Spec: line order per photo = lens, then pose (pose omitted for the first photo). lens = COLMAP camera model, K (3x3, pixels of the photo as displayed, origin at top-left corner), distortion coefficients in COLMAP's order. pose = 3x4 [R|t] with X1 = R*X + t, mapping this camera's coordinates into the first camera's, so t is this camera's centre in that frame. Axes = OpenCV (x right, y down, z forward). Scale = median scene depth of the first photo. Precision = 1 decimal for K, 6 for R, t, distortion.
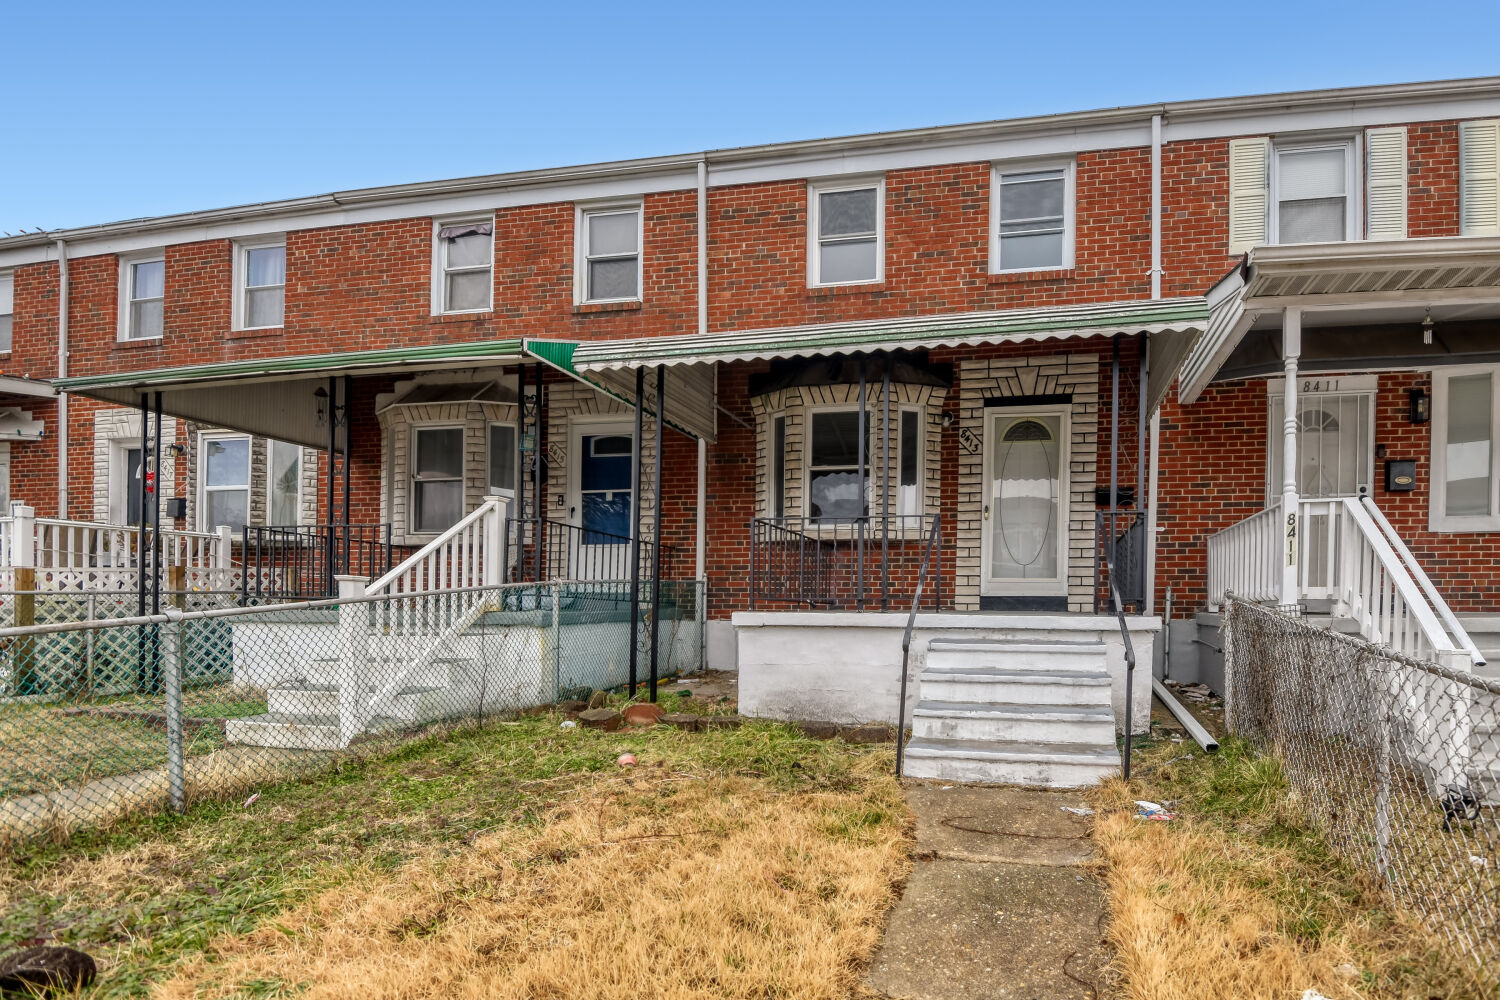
lens RADIAL K [[684.0, 0, 923.2], [0, 684.0, 637.1], [0, 0, 1]] dist [-0.000157, -0.011011]
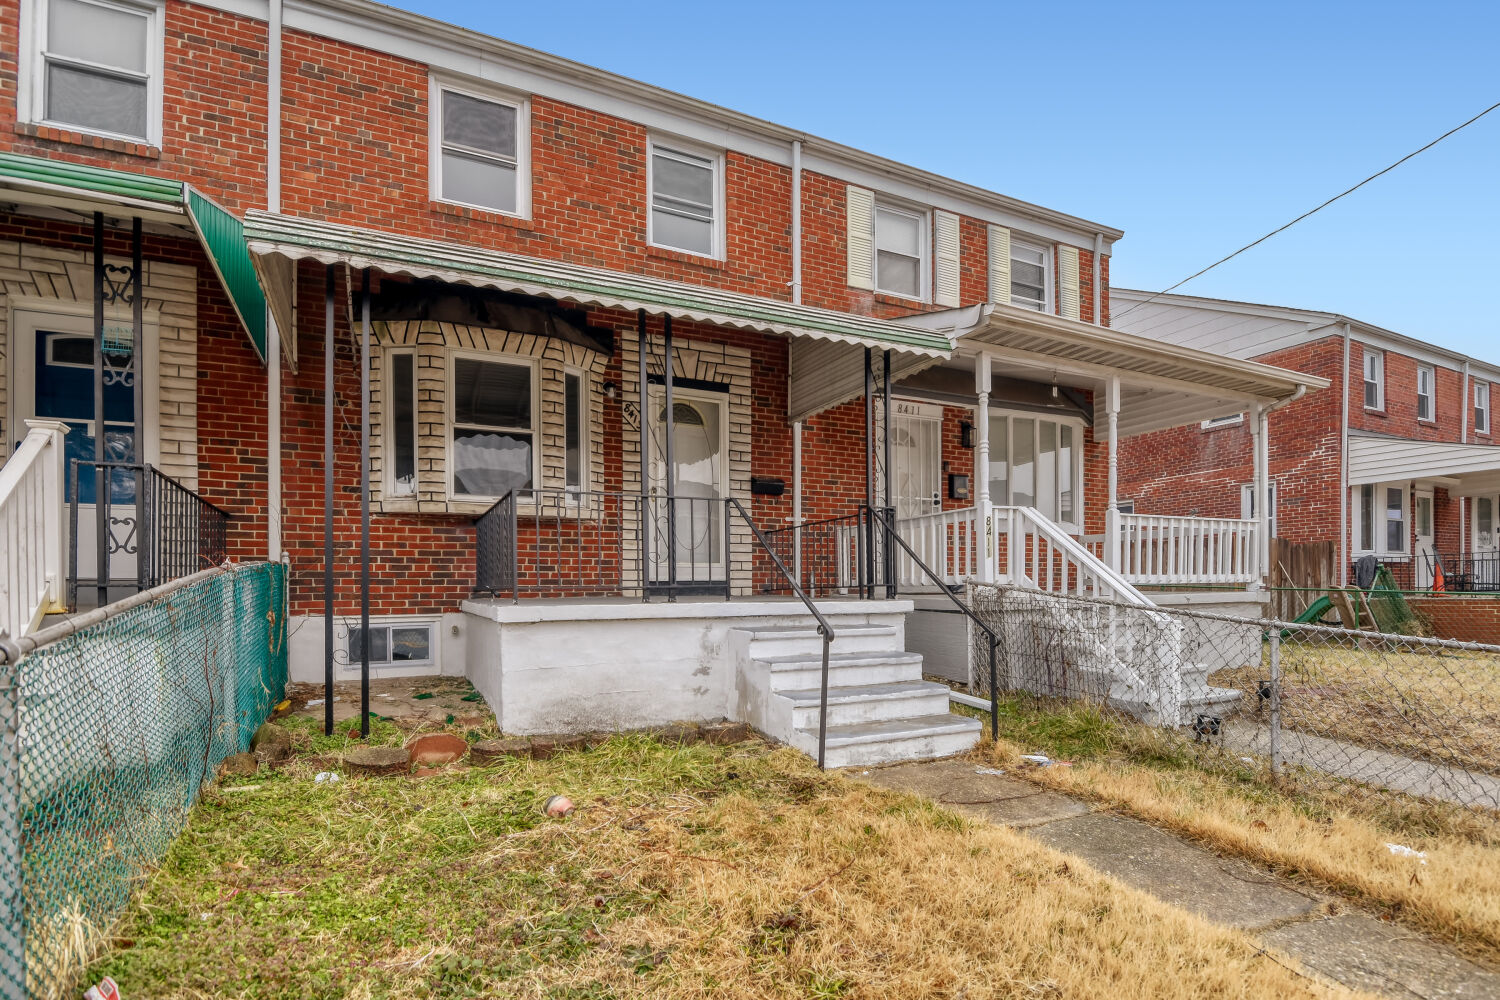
lens RADIAL K [[701.2, 0, 750.8], [0, 701.2, 613.5], [0, 0, 1]] dist [0.004412, -0.014390]
pose [[0.821364, -0.031667, 0.569524, -0.358655], [0.035341, 0.999365, 0.004598, -0.014826], [-0.569308, 0.016351, 0.821962, 0.119859]]
